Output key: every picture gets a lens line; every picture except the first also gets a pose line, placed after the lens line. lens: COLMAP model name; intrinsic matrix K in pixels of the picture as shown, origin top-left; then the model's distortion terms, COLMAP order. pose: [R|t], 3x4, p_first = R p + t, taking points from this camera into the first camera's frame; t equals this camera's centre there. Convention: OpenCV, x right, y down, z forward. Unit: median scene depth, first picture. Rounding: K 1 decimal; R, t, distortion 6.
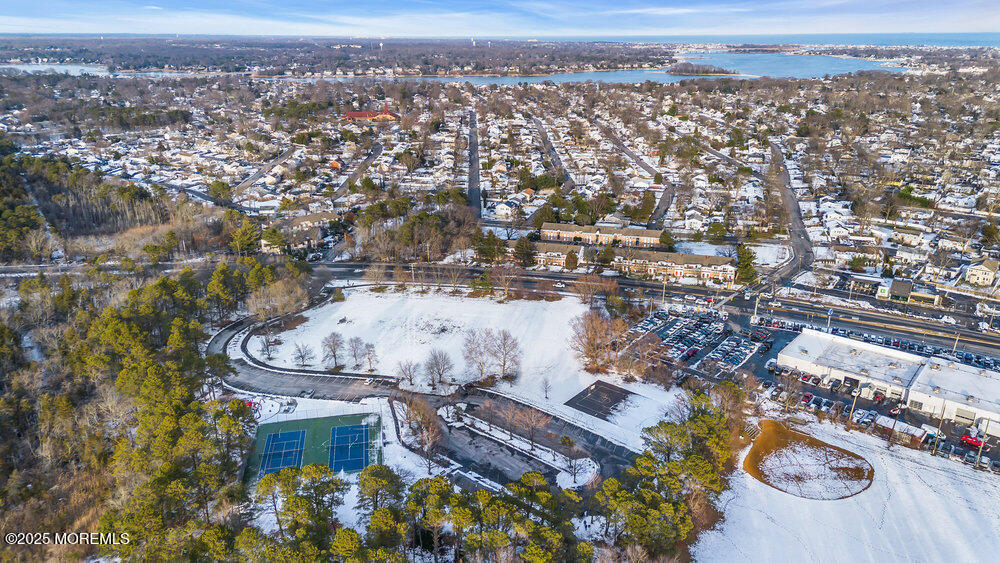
lens RADIAL K [[701.1, 0, 500.0], [0, 701.1, 281.5], [0, 0, 1]] dist [0.075784, -0.074371]
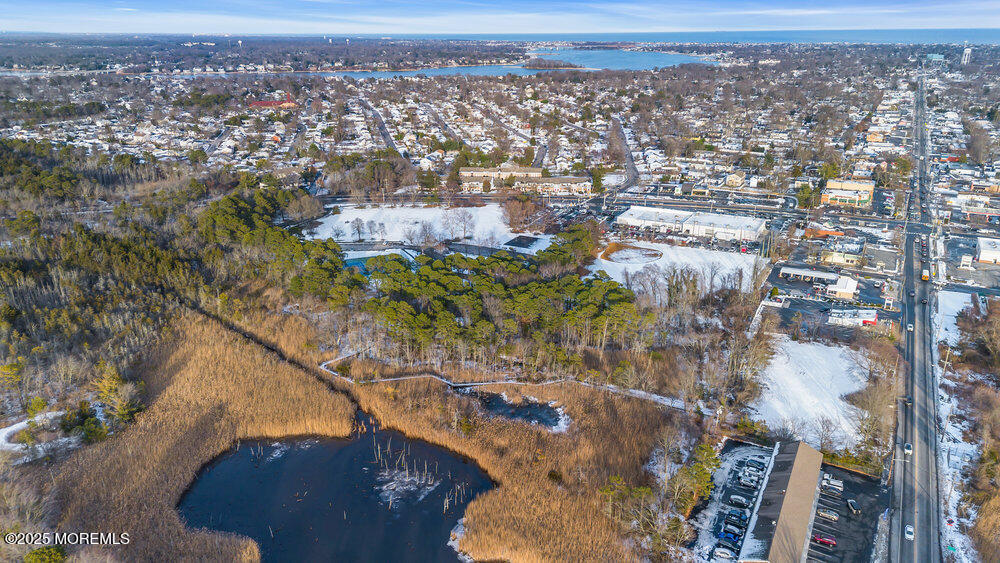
lens RADIAL K [[701.1, 0, 500.0], [0, 701.1, 281.5], [0, 0, 1]] dist [0.075784, -0.074371]
pose [[0.980334, -0.067964, 0.185276, -0.100472], [0.067443, 0.997681, 0.009122, 0.101379], [-0.185466, 0.003553, 0.982644, -0.292350]]
